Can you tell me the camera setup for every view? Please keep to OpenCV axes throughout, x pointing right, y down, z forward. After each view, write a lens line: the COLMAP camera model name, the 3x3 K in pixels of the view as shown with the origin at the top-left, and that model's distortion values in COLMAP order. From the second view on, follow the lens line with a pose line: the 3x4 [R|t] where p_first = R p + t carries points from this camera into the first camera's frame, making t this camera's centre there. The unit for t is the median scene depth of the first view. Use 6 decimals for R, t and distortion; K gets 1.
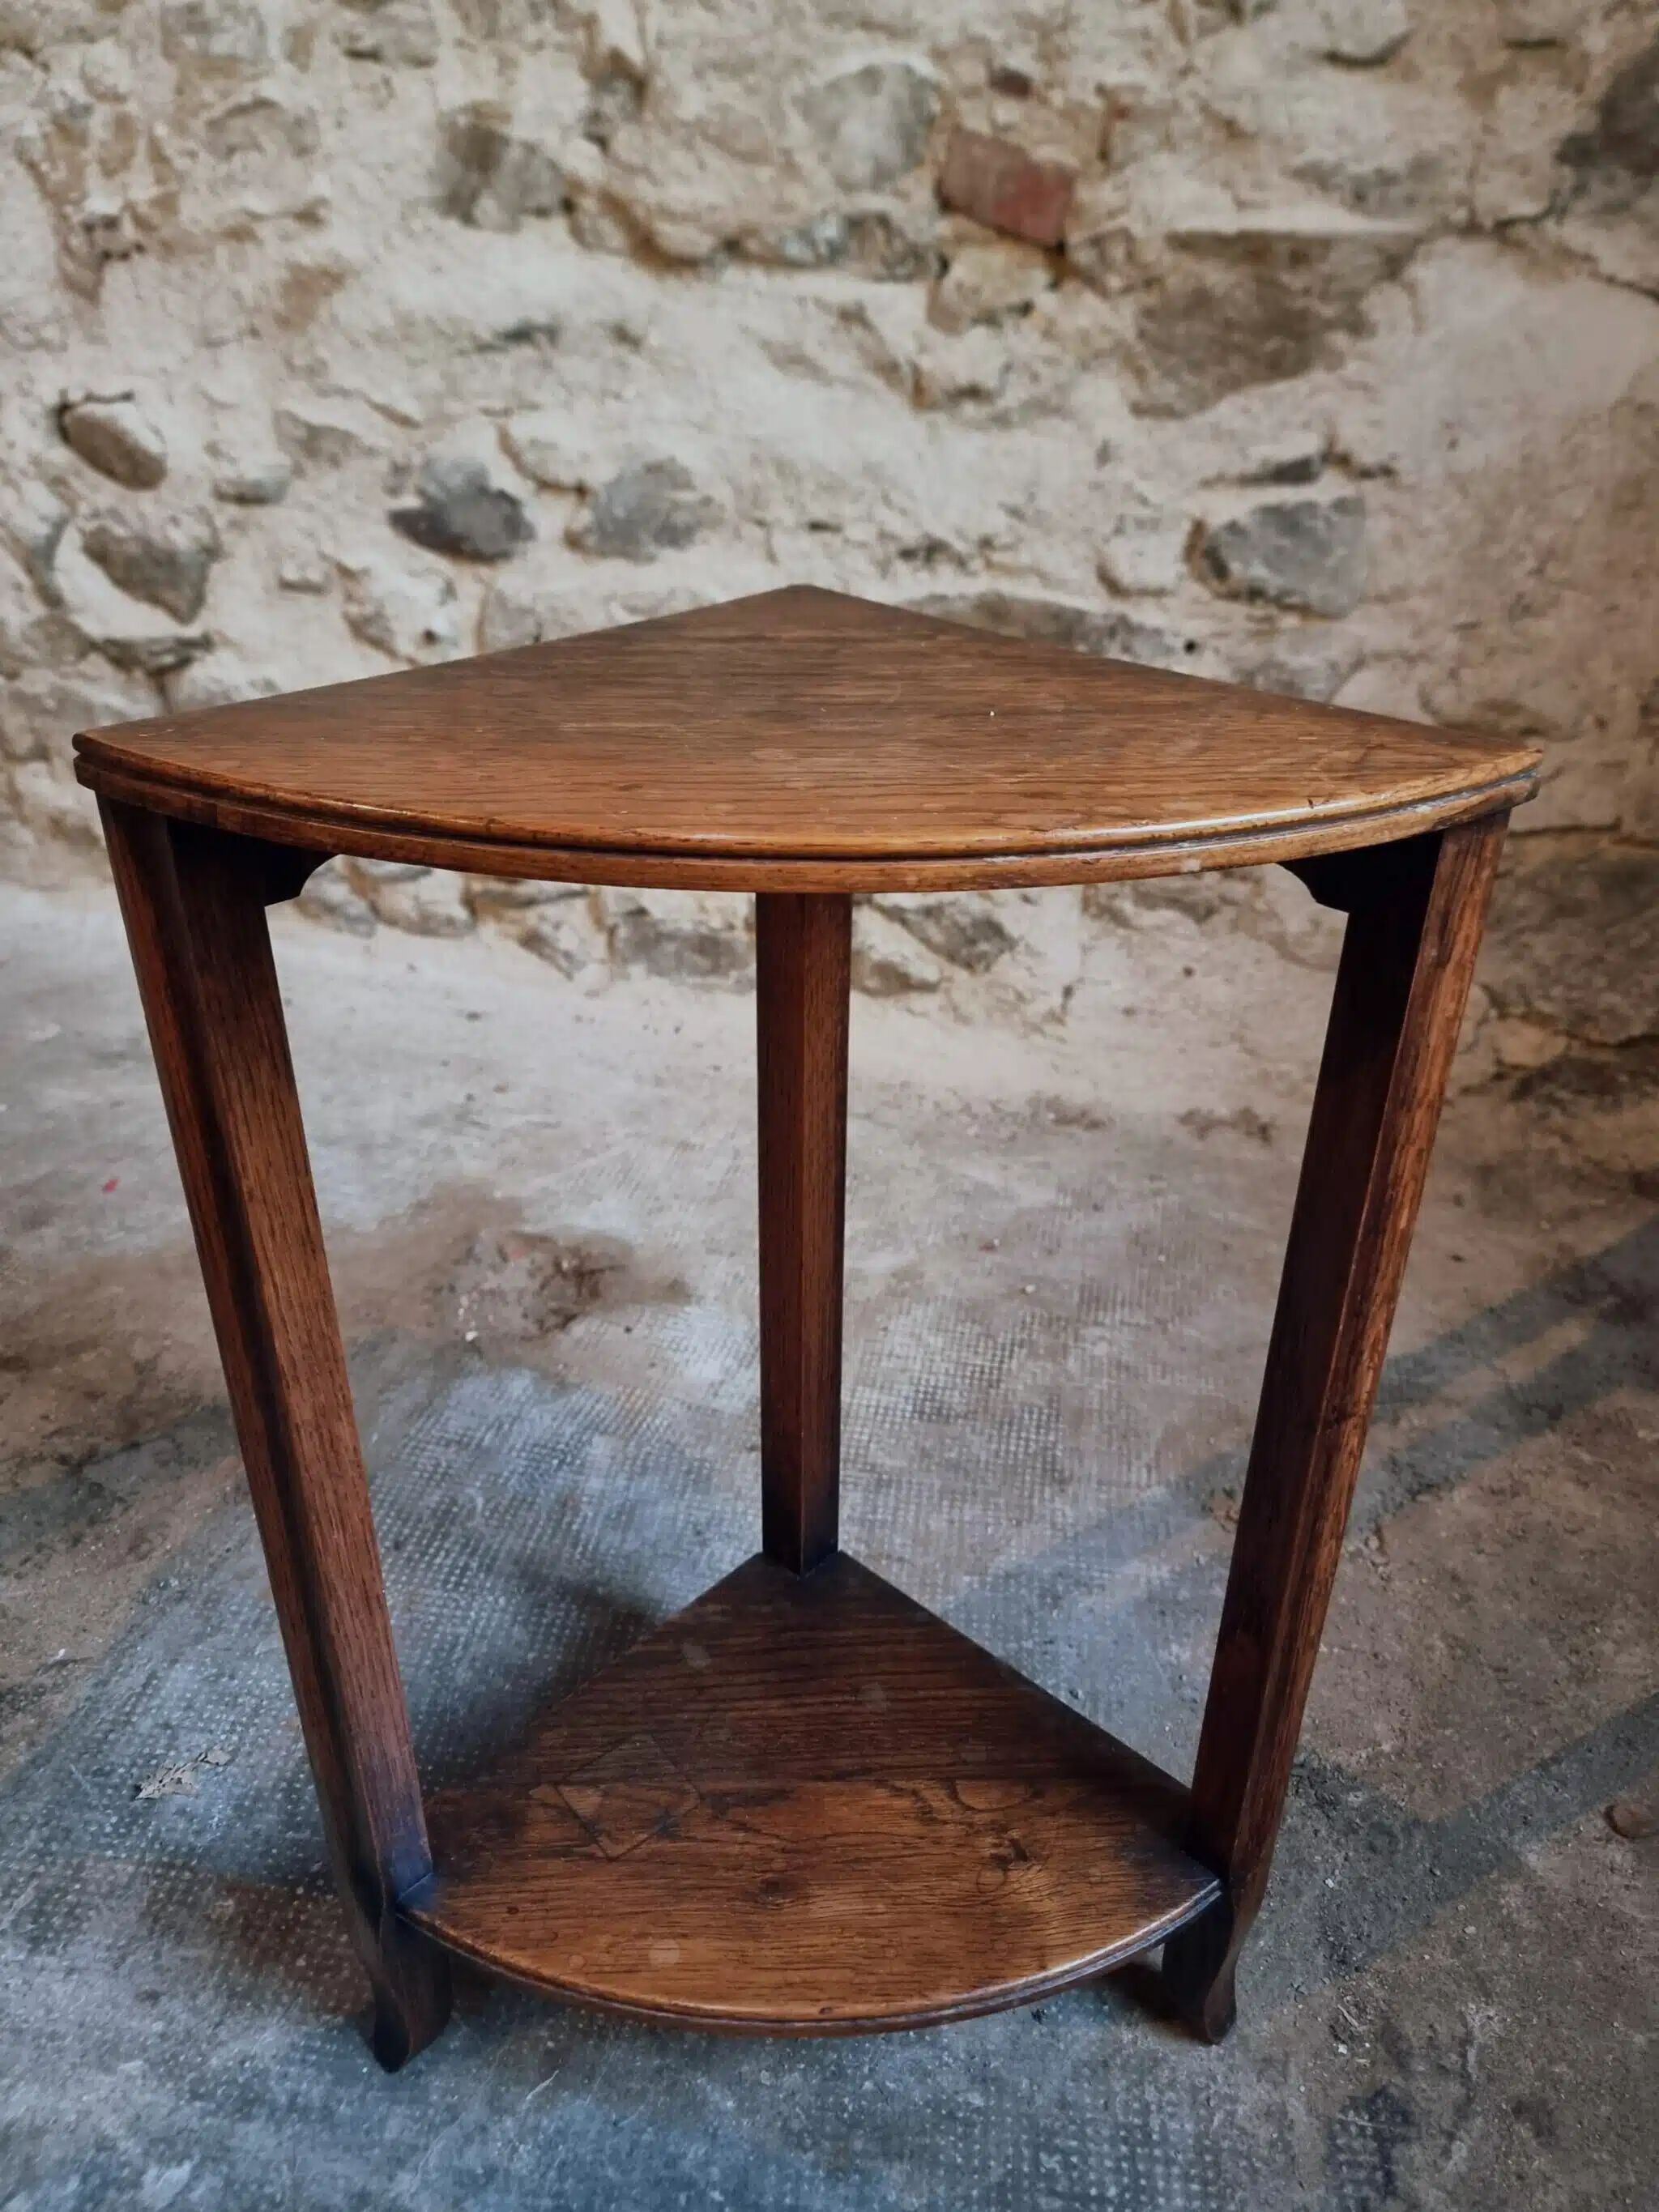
lens RADIAL K [[1612.5, 0, 823.5], [0, 1612.5, 1111.6], [0, 0, 1]] dist [0.047836, -0.053384]
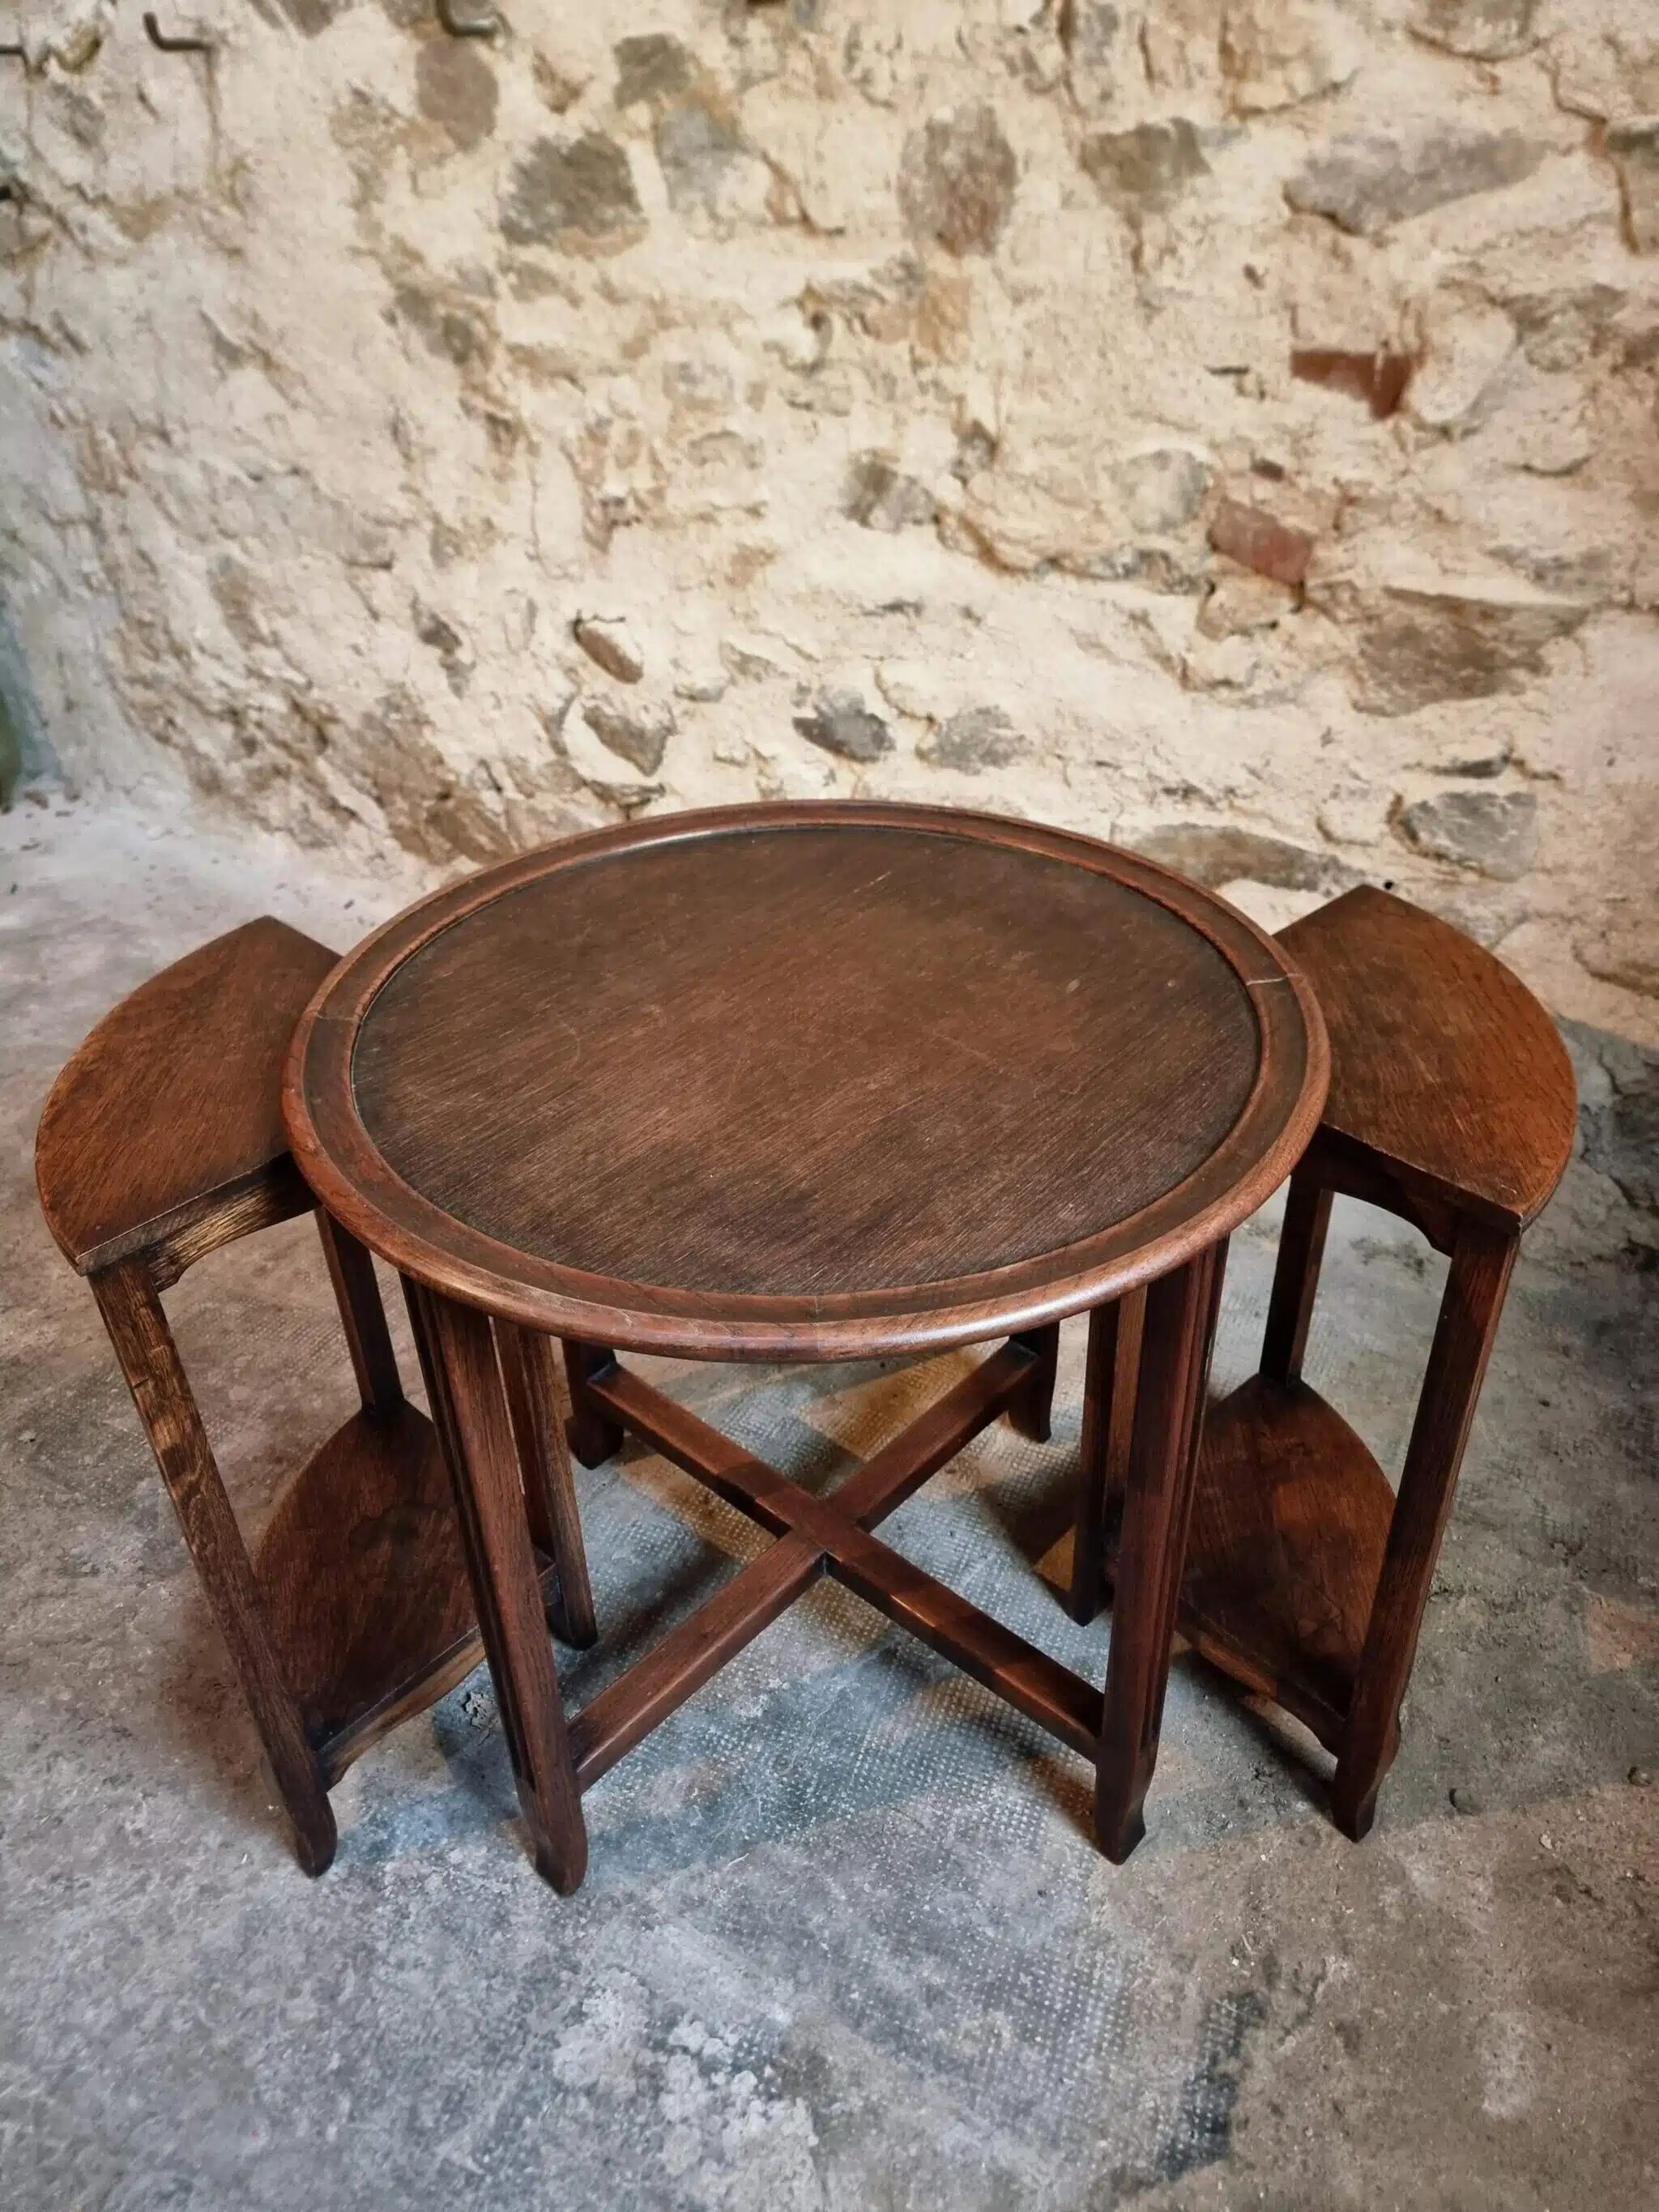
lens RADIAL K [[1530.5, 0, 821.5], [0, 1530.5, 1093.0], [0, 0, 1]] dist [0.056323, -0.051126]
pose [[0.962186, 0.111899, -0.248349, 0.126721], [-0.096503, 0.992625, 0.073365, -0.184300], [0.254726, -0.046625, 0.965888, -0.284621]]
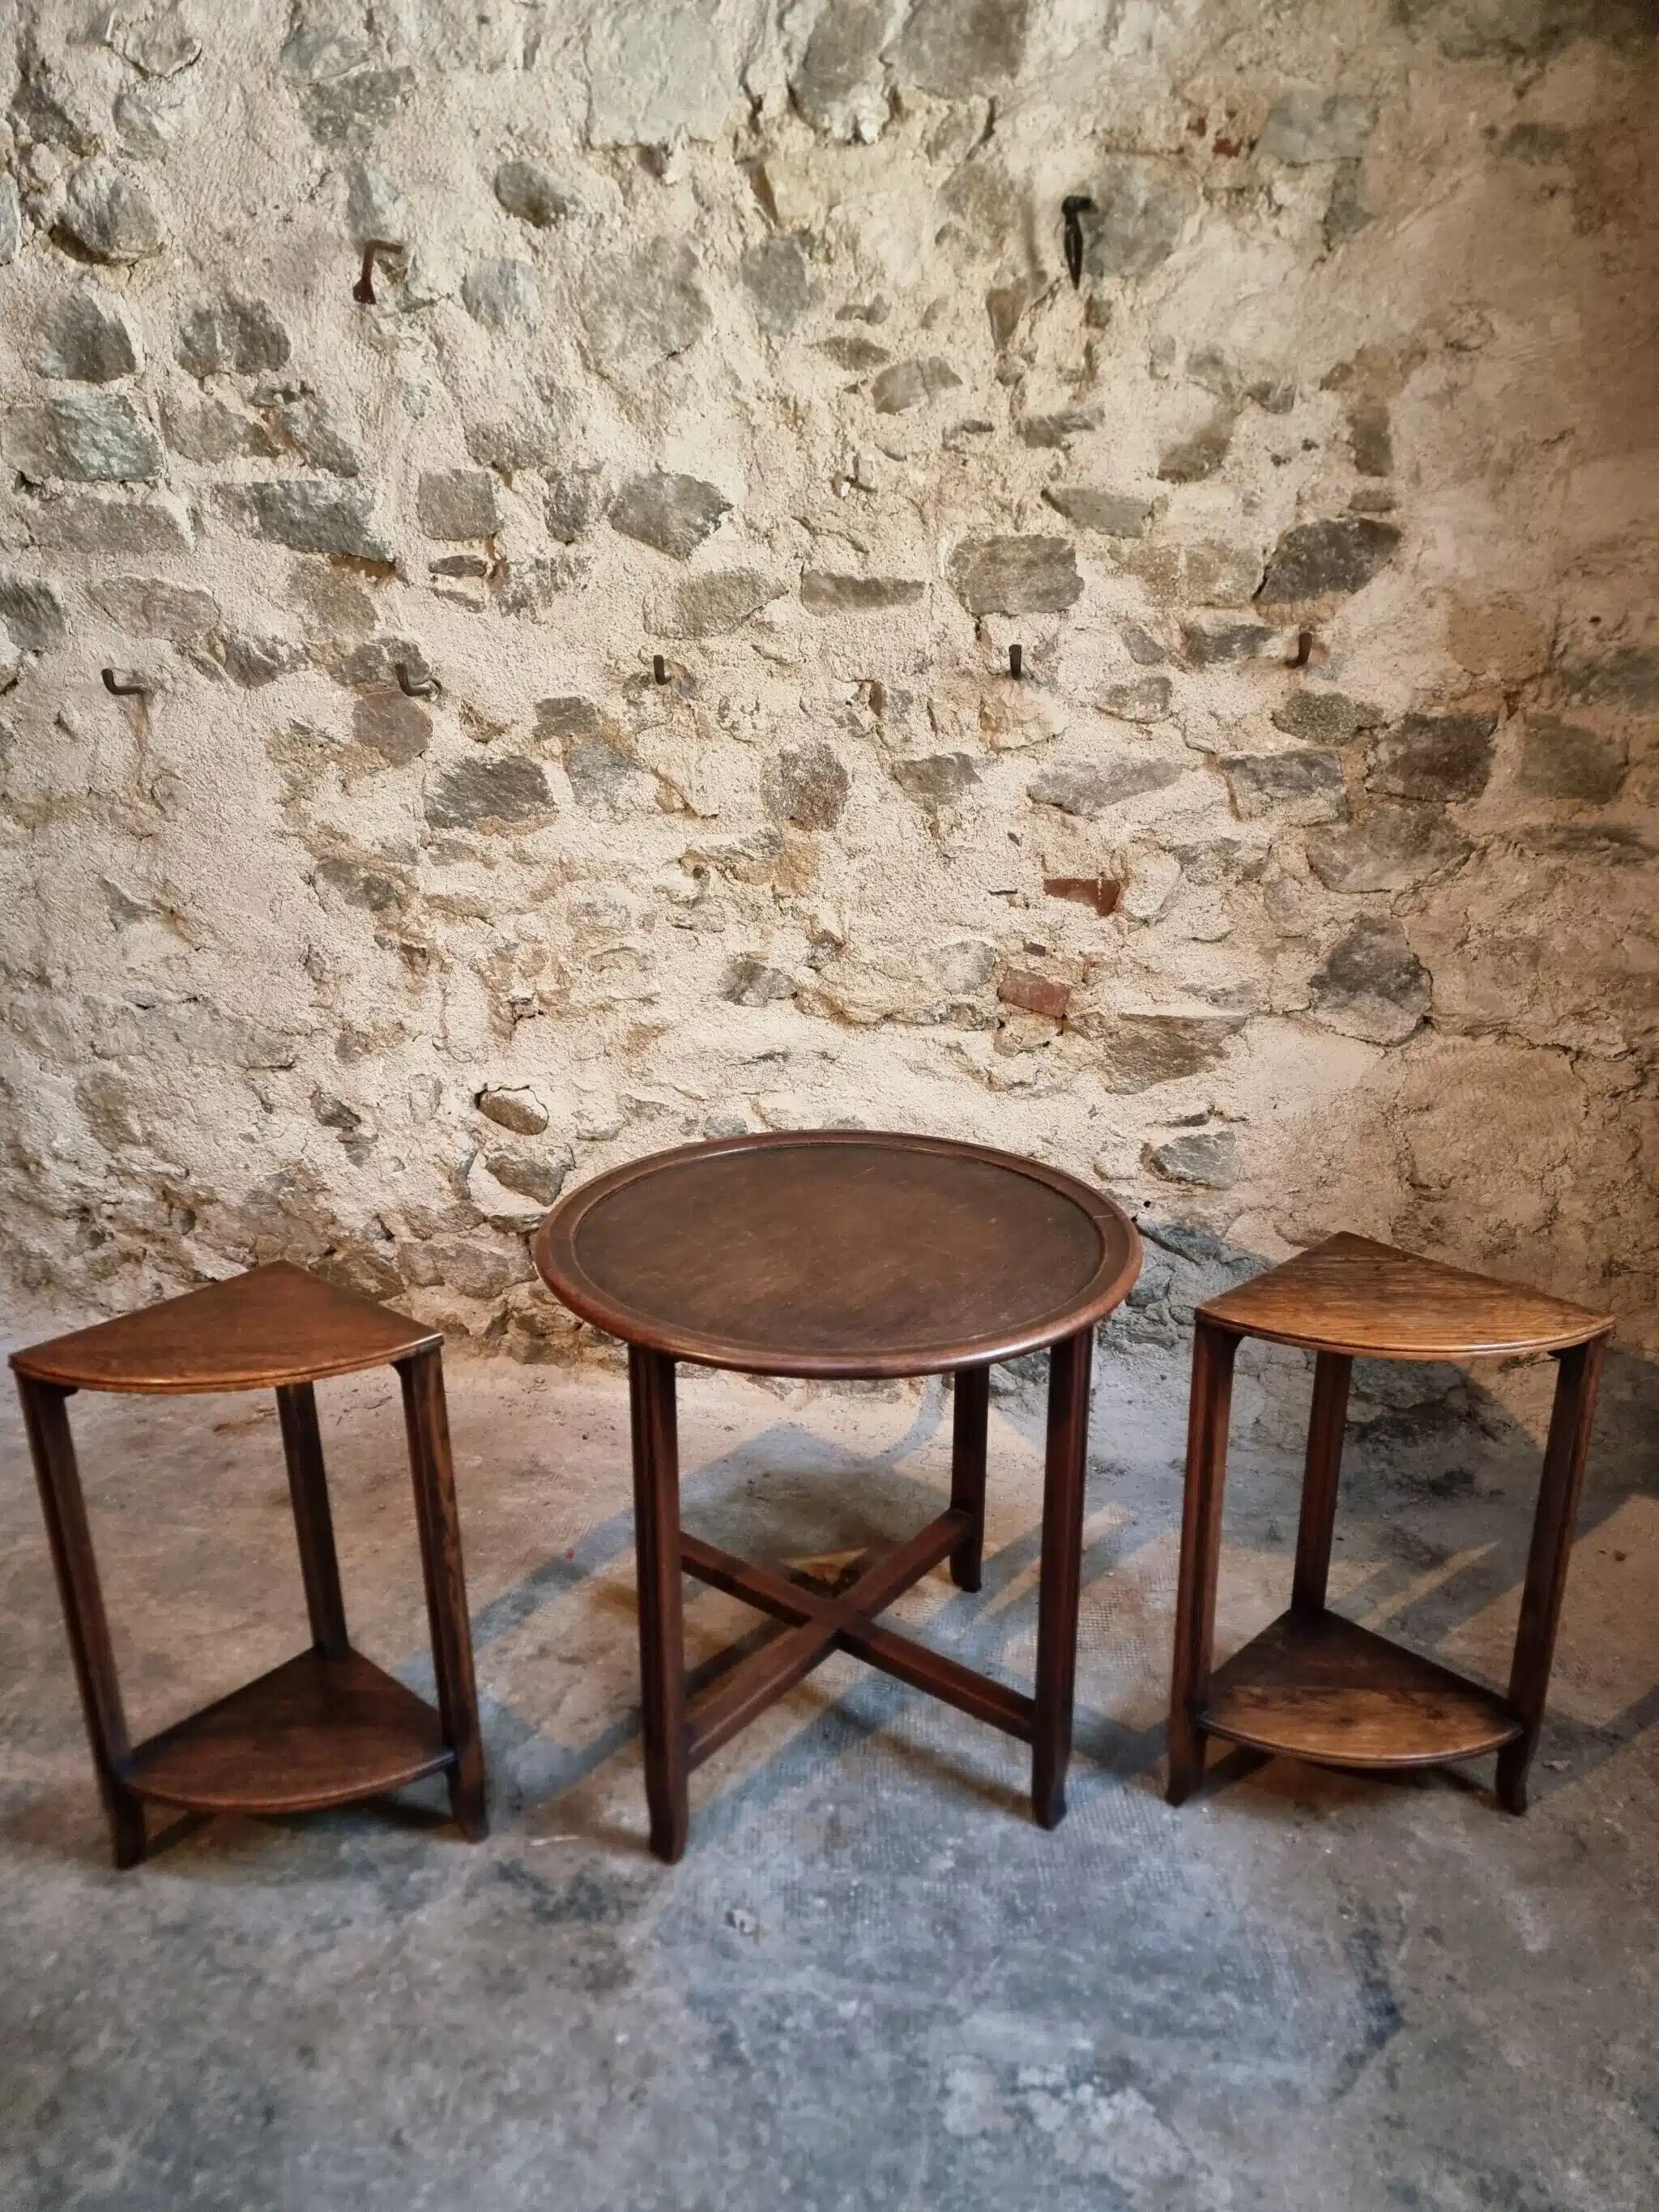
lens RADIAL K [[1479.1, 0, 806.0], [0, 1479.1, 1135.8], [0, 0, 1]] dist [0.107177, -0.128212]
pose [[0.995980, -0.060129, 0.066392, -0.285515], [0.071951, 0.978524, -0.193166, -0.068342], [-0.053352, 0.197167, 0.978917, -0.693145]]
